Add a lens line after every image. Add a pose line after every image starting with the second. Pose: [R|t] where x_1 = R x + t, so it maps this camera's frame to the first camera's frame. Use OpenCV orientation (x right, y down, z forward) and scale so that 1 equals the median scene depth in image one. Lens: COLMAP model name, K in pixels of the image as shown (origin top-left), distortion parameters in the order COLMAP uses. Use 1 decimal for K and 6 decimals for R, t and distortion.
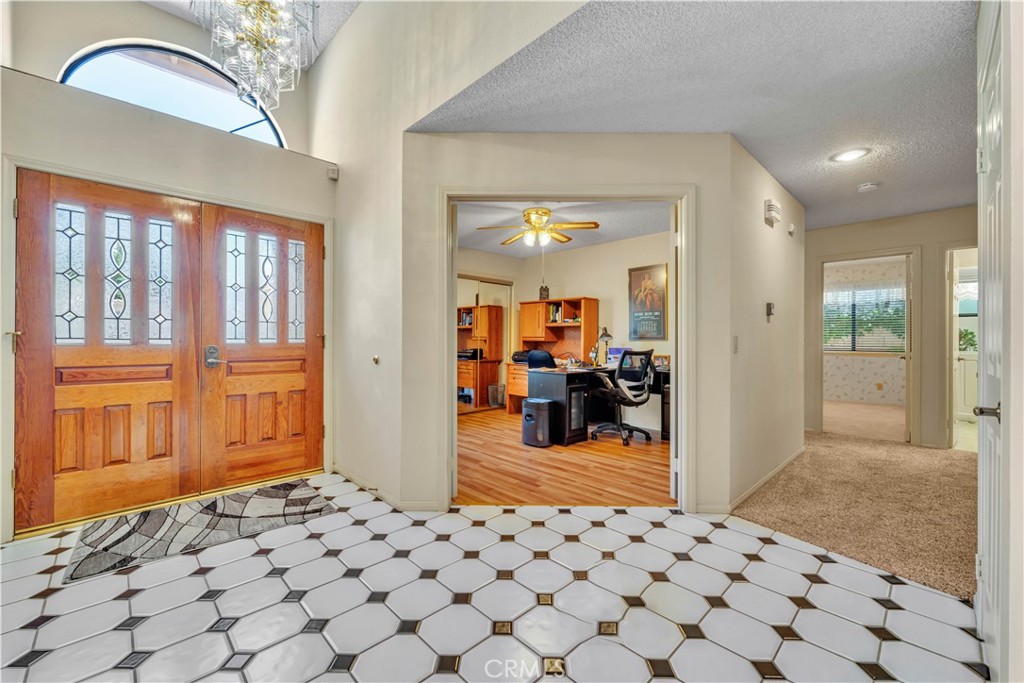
lens RADIAL K [[410.6, 0, 508.4], [0, 410.6, 341.4], [0, 0, 1]] dist [0.004325, -0.000926]
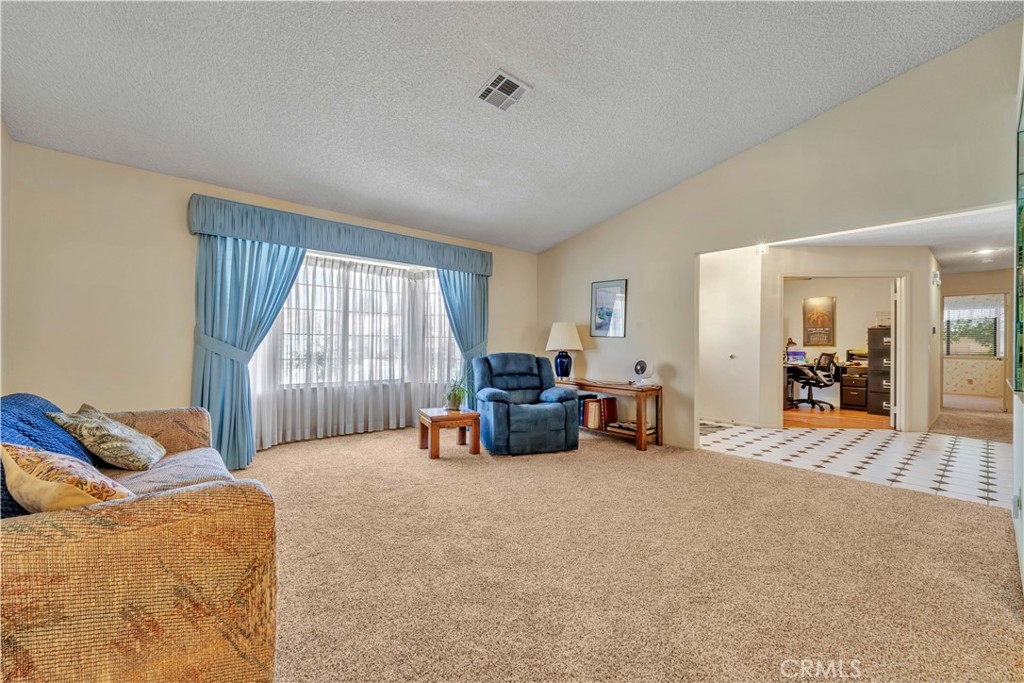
lens RADIAL K [[410.6, 0, 513.4], [0, 410.6, 344.3], [0, 0, 1]] dist [0.004325, -0.000926]
pose [[0.998608, 0.006034, -0.052398, -0.661916], [-0.006148, 0.999979, -0.002014, -0.001259], [0.052385, 0.002333, 0.998624, -0.541650]]
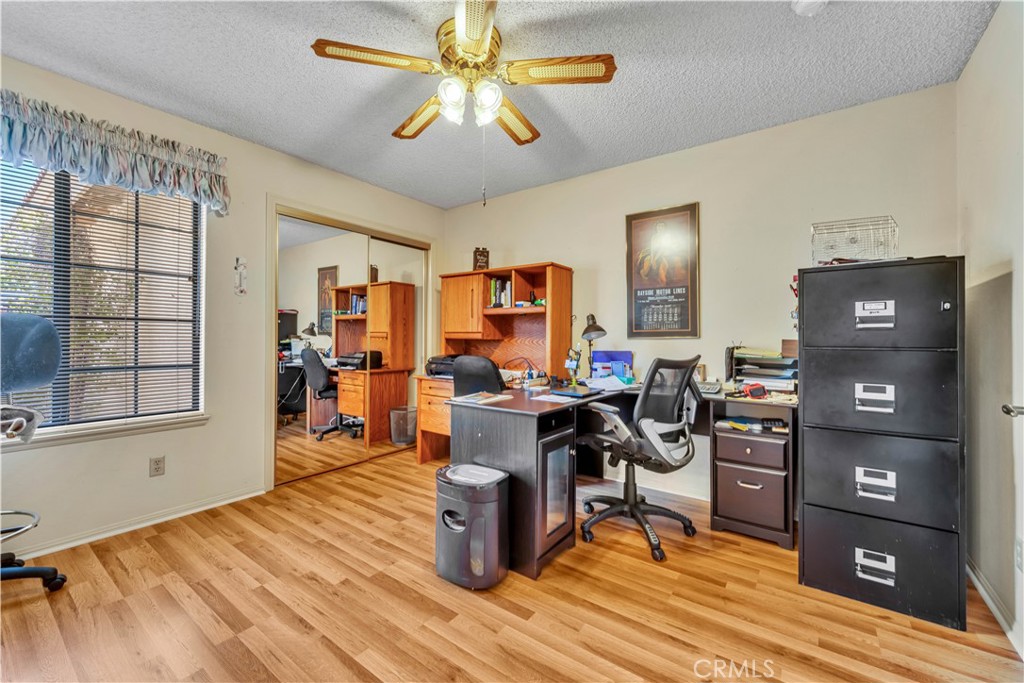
lens RADIAL K [[410.6, 0, 514.6], [0, 410.6, 340.6], [0, 0, 1]] dist [0.004325, -0.000926]
pose [[0.983332, -0.001032, 0.181814, 0.028362], [0.000322, 0.999992, 0.003936, -0.000983], [-0.181817, -0.003812, 0.983325, 0.435505]]
